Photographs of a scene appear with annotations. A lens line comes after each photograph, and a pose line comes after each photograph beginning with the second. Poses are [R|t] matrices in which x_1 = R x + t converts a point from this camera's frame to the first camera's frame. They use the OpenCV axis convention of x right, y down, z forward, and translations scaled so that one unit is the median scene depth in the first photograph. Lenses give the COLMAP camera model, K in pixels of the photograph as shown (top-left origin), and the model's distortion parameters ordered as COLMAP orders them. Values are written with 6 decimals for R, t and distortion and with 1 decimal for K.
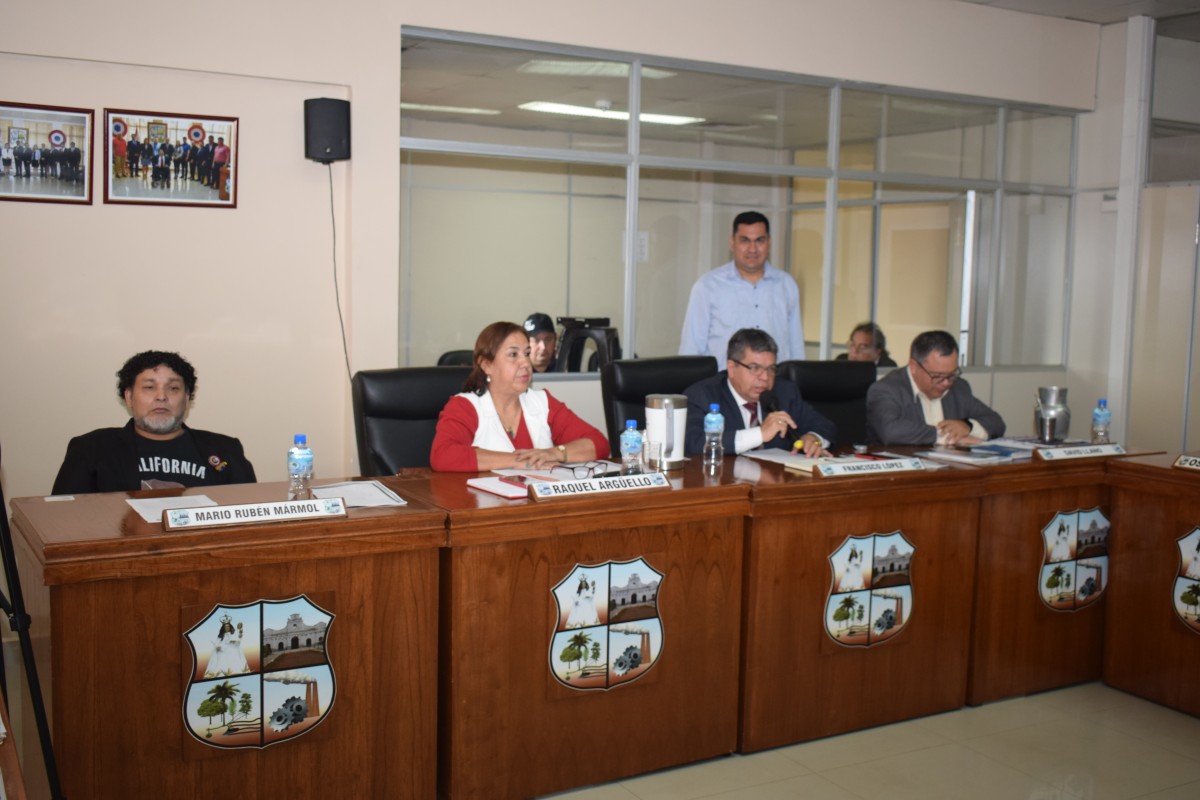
lens RADIAL K [[1303.0, 0, 600.0], [0, 1303.0, 400.0], [0, 0, 1]] dist [-0.014867, -0.015169]
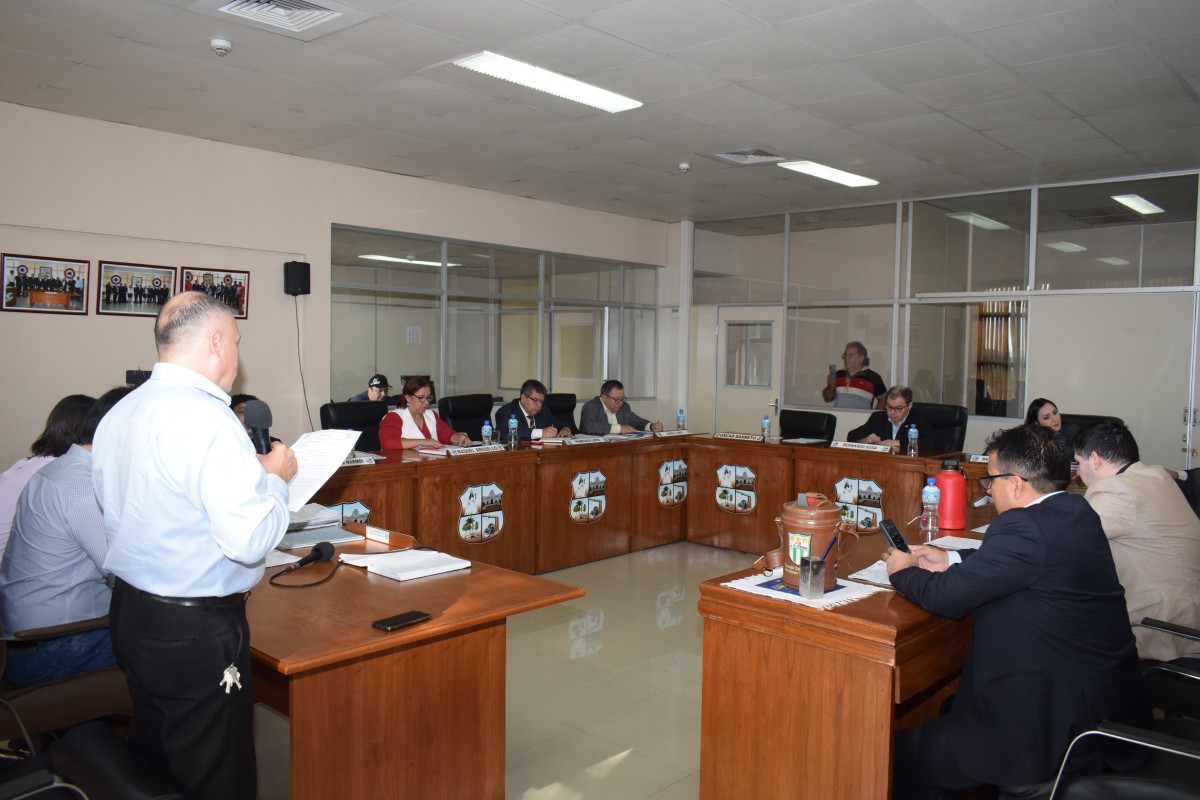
lens RADIAL K [[924.9, 0, 600.0], [0, 924.9, 400.0], [0, 0, 1]] dist [-0.010622, -0.003539]
pose [[0.952307, -0.022878, 0.304282, -0.240299], [0.034608, 0.998849, -0.033211, 0.035299], [-0.303172, 0.042158, 0.952003, -0.484553]]
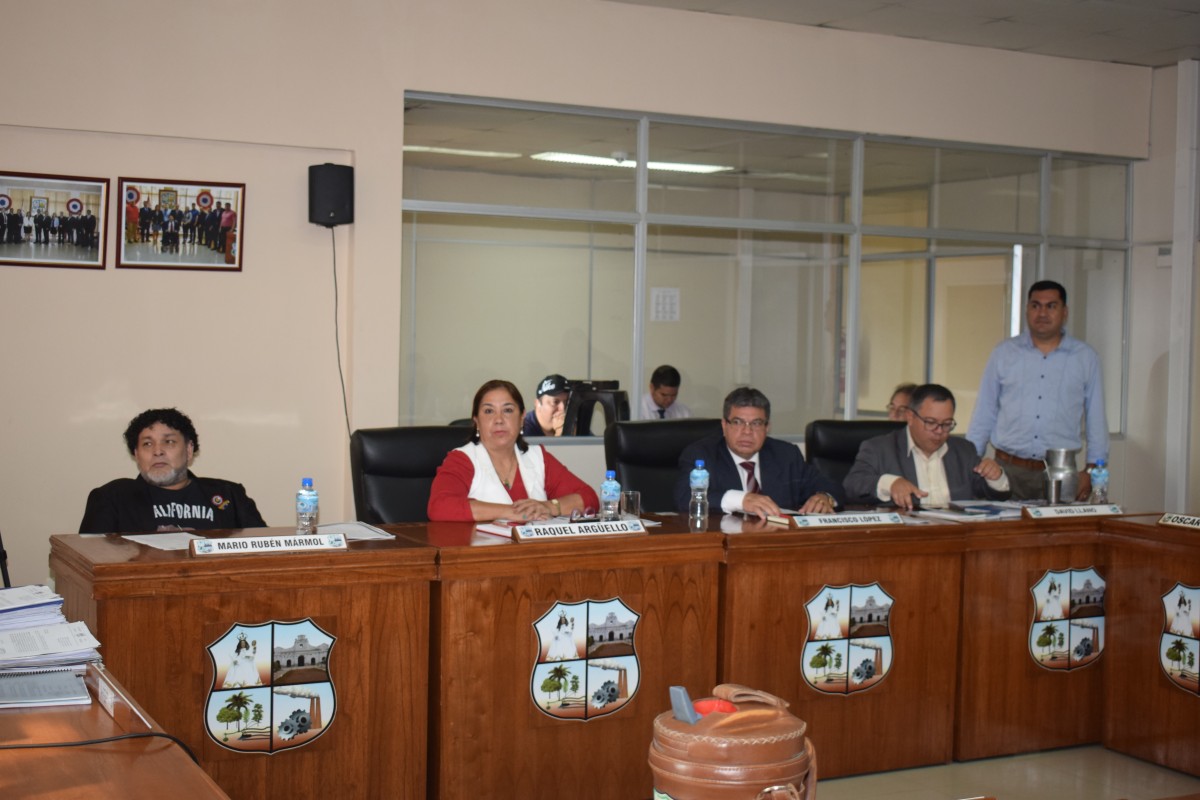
lens RADIAL K [[1700.6, 0, 600.0], [0, 1700.6, 400.0], [0, 0, 1]] dist [-0.022510, -0.038859]
pose [[0.999137, 0.000181, -0.041528, 0.066597], [-0.002572, 0.998342, -0.057506, 0.034220], [0.041449, 0.057563, 0.997481, -0.366035]]
